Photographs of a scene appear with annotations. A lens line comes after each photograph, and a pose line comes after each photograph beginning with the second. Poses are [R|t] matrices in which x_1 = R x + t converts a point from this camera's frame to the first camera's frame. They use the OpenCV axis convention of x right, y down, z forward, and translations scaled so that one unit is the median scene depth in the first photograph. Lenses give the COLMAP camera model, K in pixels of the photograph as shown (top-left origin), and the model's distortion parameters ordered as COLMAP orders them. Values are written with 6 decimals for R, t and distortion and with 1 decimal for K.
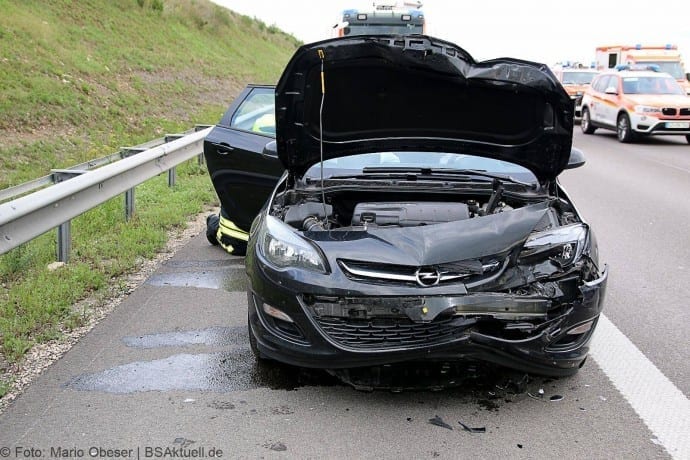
lens RADIAL K [[806.6, 0, 345.0], [0, 806.6, 230.0], [0, 0, 1]] dist [-0.002253, 0.007573]
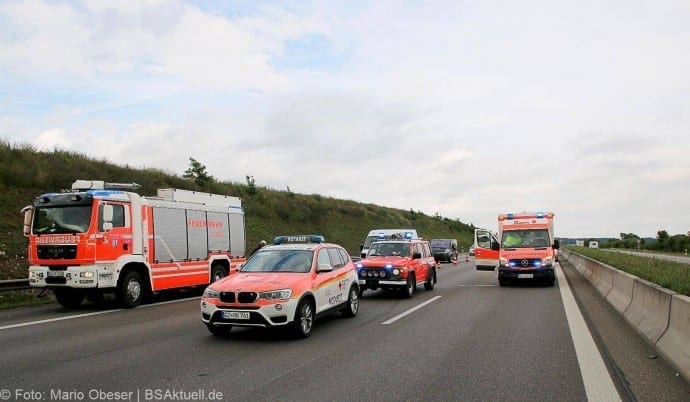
lens RADIAL K [[496.8, 0, 345.0], [0, 496.8, 201.0], [0, 0, 1]] dist [-0.000377, 0.000174]
pose [[0.931455, -0.064046, -0.358175, 0.677455], [-0.038927, 0.961196, -0.273106, -0.110229], [0.361768, 0.268329, 0.892818, 0.600891]]
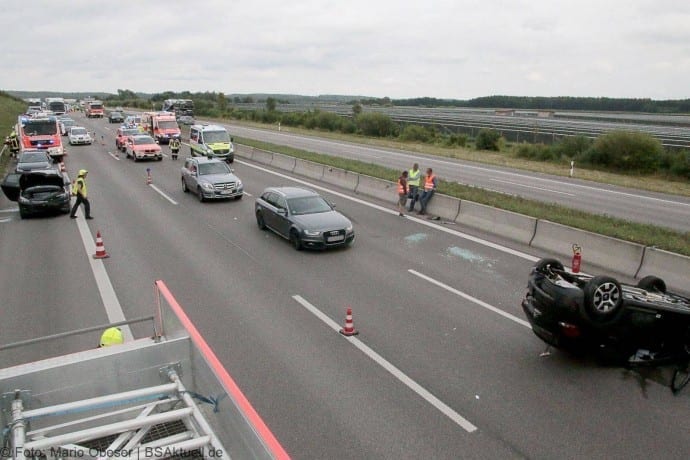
lens RADIAL K [[520.8, 0, 323.8], [0, 520.8, 230.4], [0, 0, 1]] dist [-0.051697, 0.009315]
pose [[0.868060, -0.145215, 0.474746, 0.010505], [0.111750, 0.988878, 0.098146, 0.031793], [-0.483718, -0.032144, 0.874633, -1.036877]]
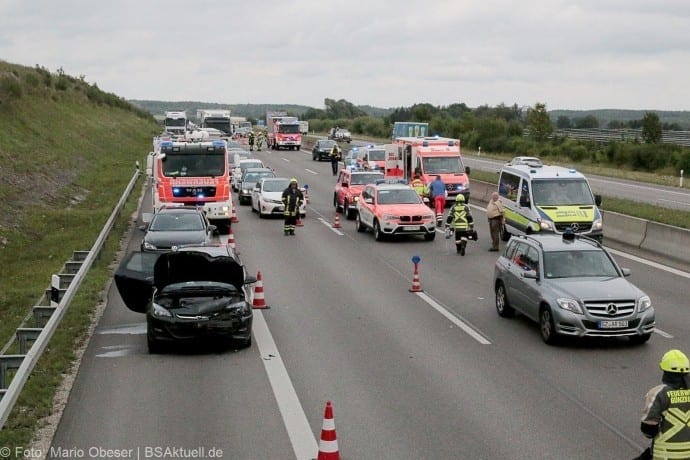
lens RADIAL K [[1122.6, 0, 345.0], [0, 1122.6, 230.0], [0, 0, 1]] dist [0.029143, 0.151436]
pose [[0.985399, -0.035360, 0.166550, -0.017904], [0.049373, 0.995510, -0.080760, 0.022059], [-0.162946, 0.087804, 0.982720, -0.861728]]
